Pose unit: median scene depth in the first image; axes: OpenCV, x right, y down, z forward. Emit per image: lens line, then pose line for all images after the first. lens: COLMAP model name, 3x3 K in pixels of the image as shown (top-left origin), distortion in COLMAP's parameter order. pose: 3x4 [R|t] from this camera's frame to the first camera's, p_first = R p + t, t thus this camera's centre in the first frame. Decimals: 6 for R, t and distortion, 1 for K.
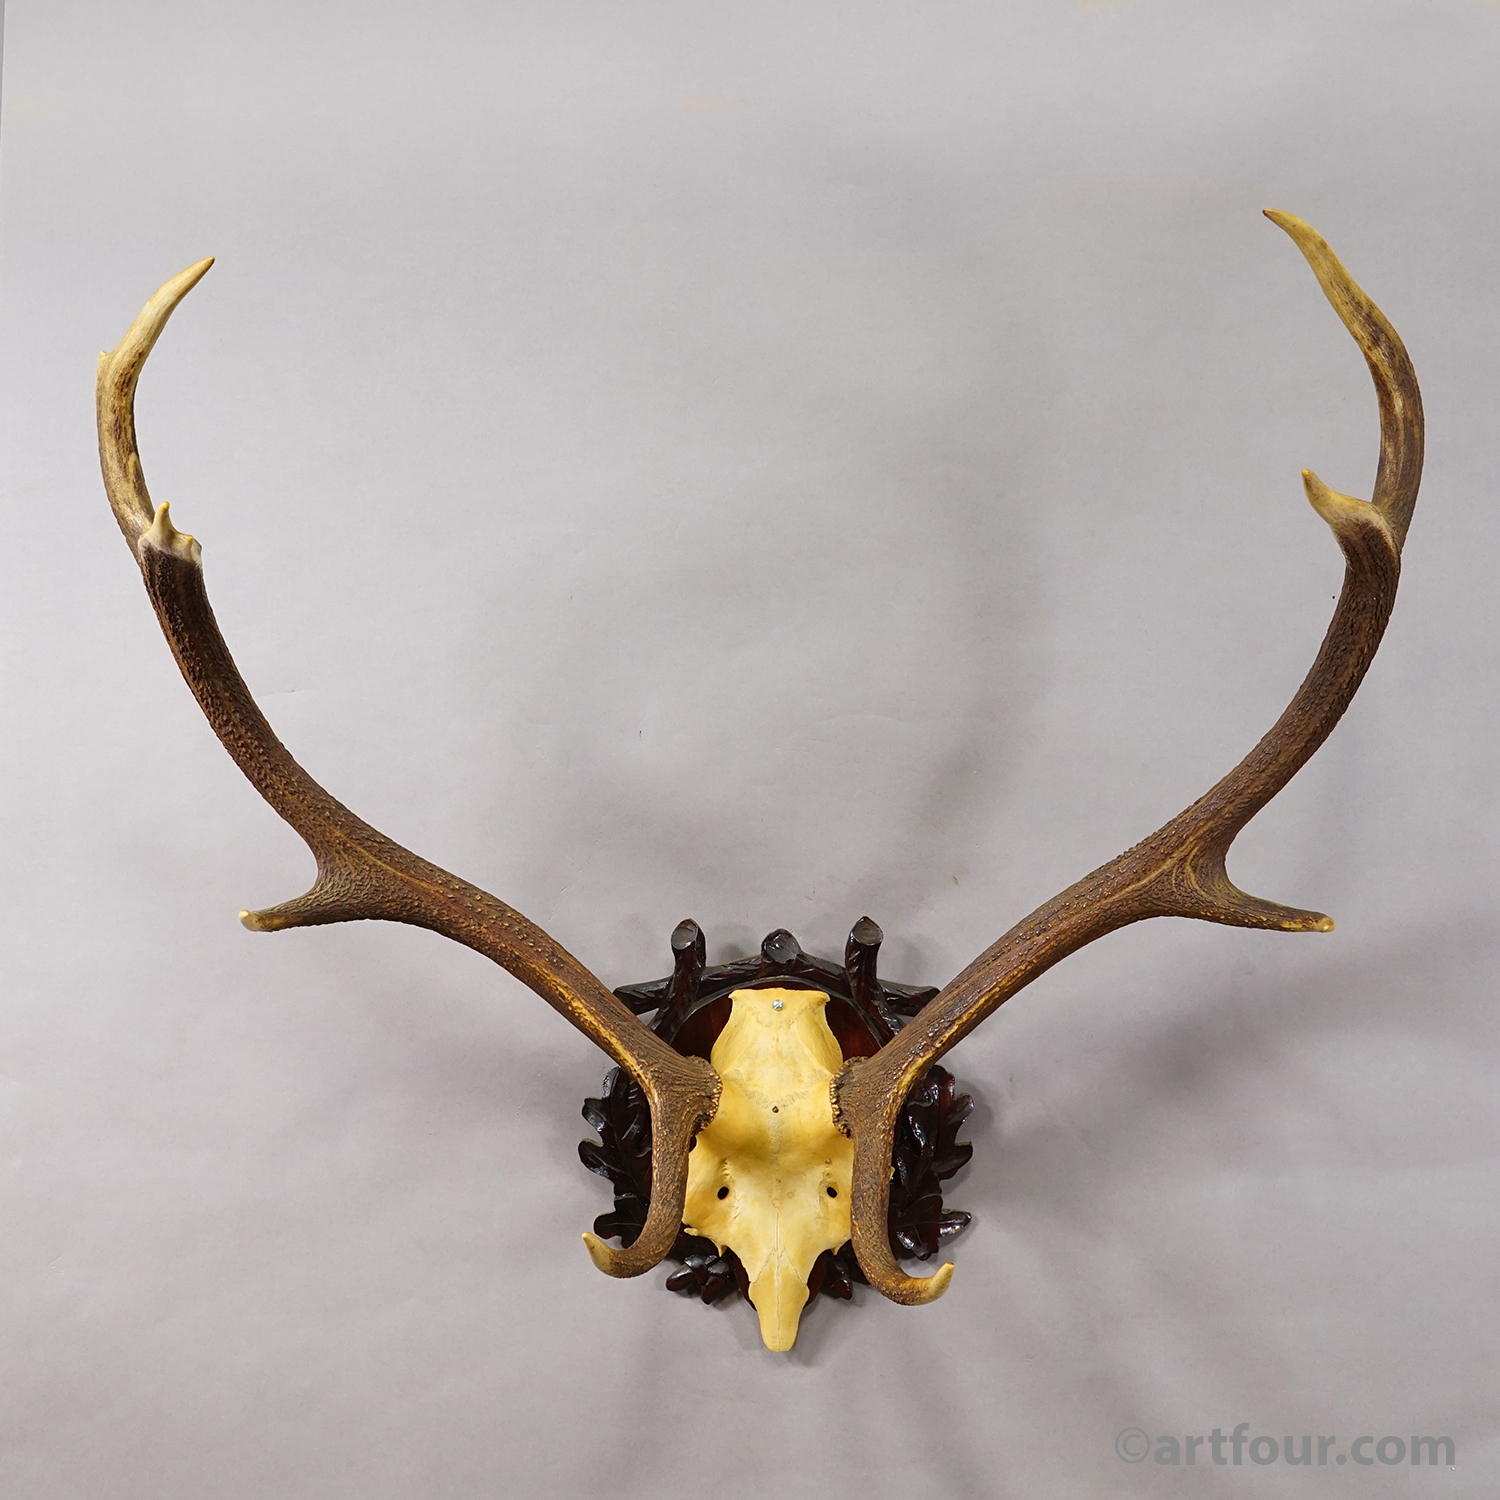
lens RADIAL K [[2626.3, 0, 691.4], [0, 2626.3, 749.7], [0, 0, 1]] dist [-0.028681, -0.073796]
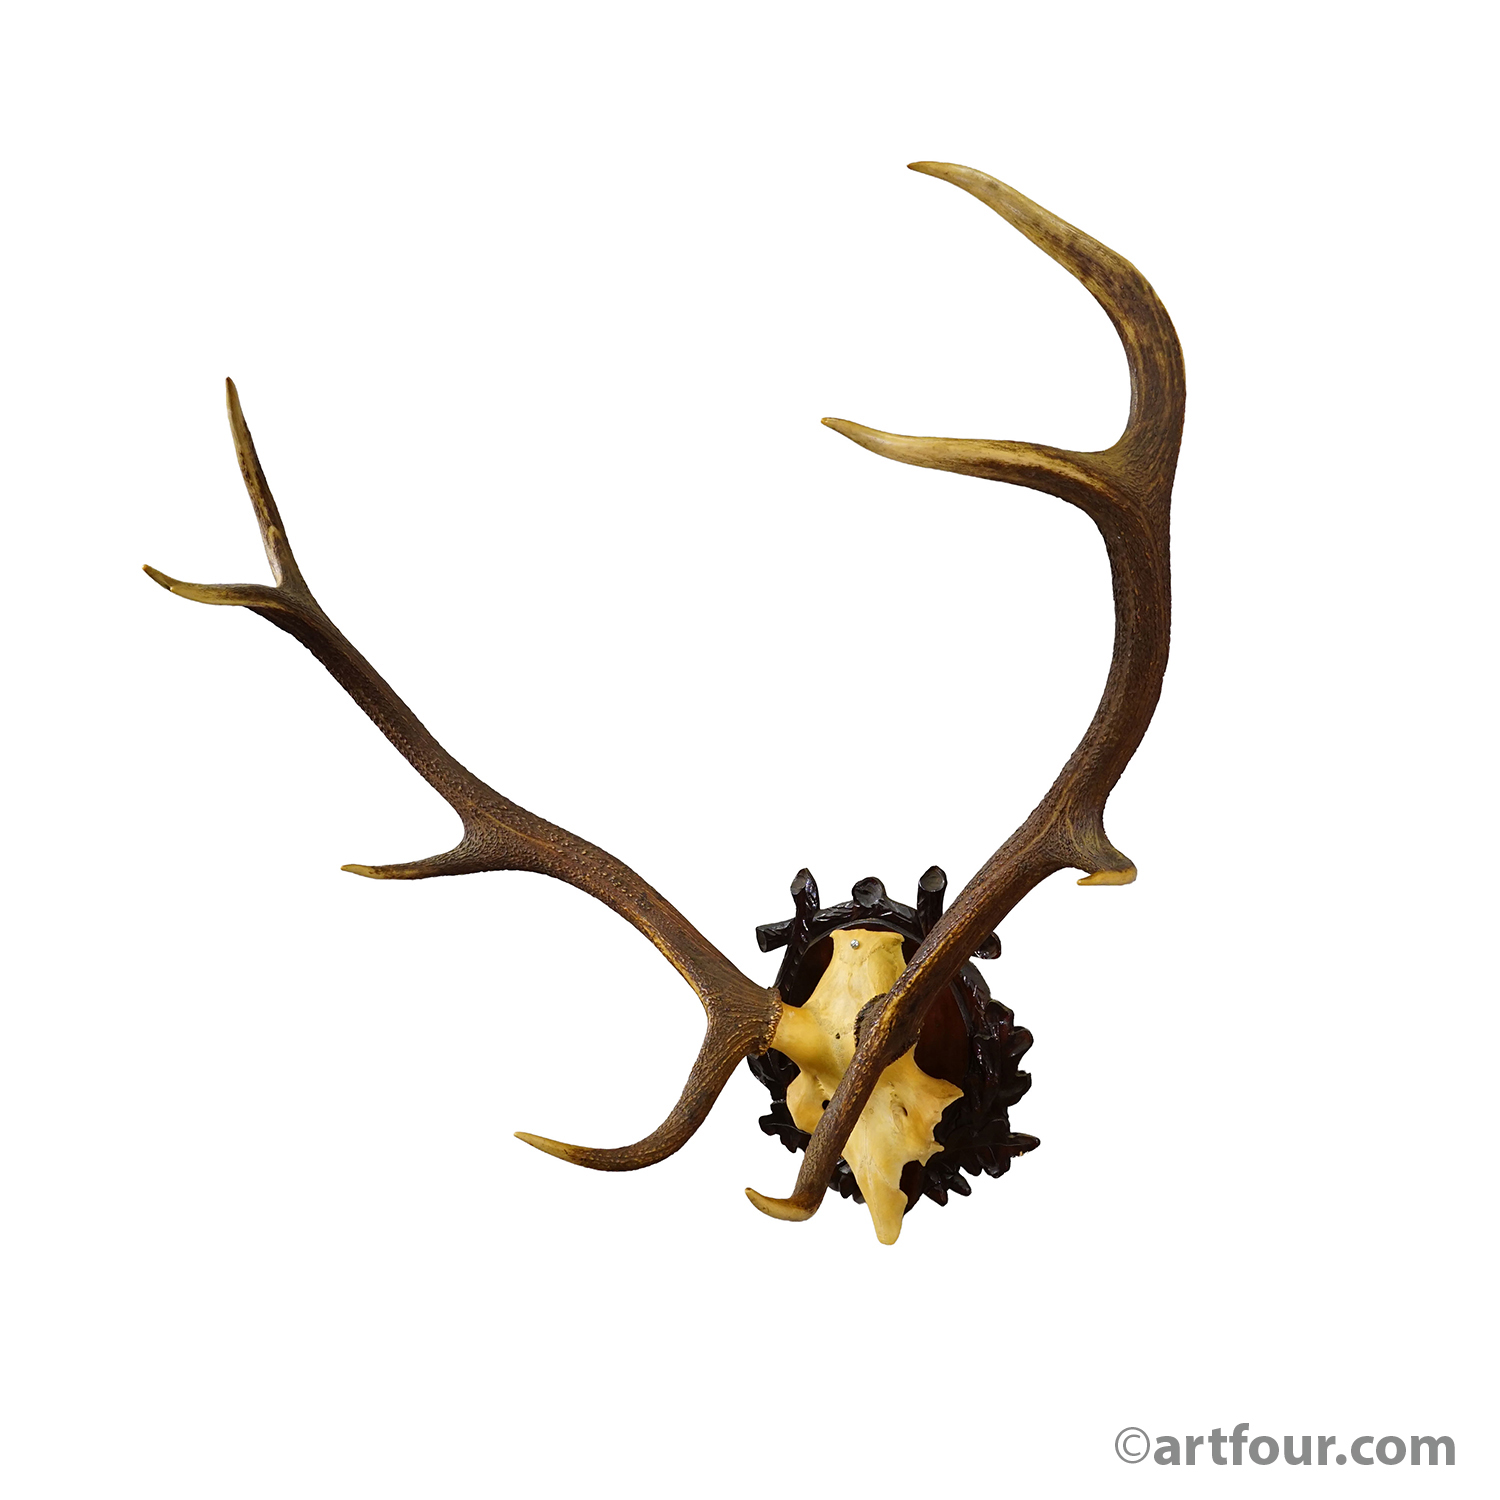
lens RADIAL K [[1873.8, 0, 750.0], [0, 1873.8, 750.0], [0, 0, 1]] dist [-0.164263, 0.003833]
pose [[0.811696, -0.037567, -0.582871, 0.471992], [0.044583, 0.999003, -0.002302, 0.013370], [0.582376, -0.024118, 0.812562, 0.320931]]
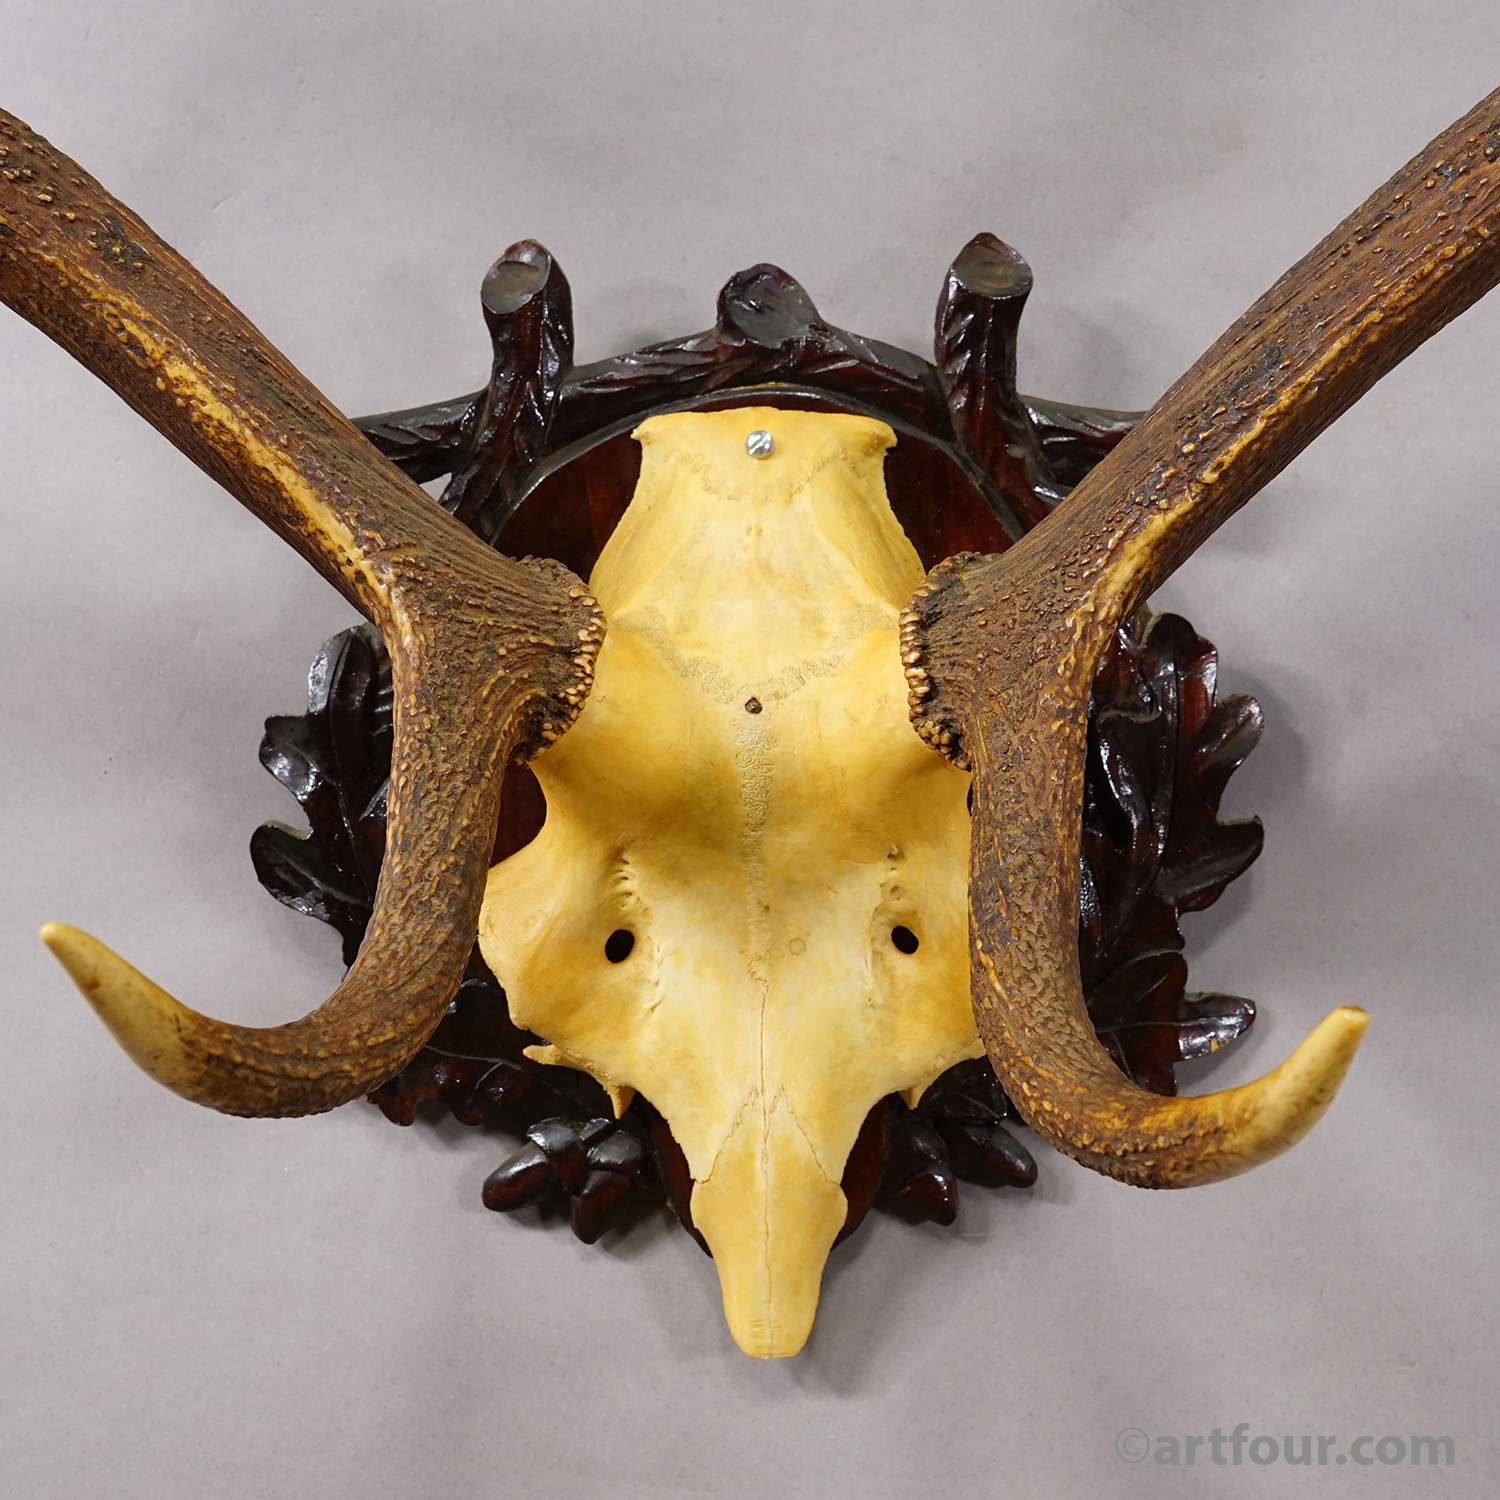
lens RADIAL K [[2796.2, 0, 878.6], [0, 2796.2, 826.7], [0, 0, 1]] dist [-0.046188, -0.004933]
pose [[0.998204, -0.006896, 0.059504, 0.025776], [0.005500, 0.999707, 0.023580, 0.143529], [-0.059649, -0.023210, 0.997950, 0.598664]]
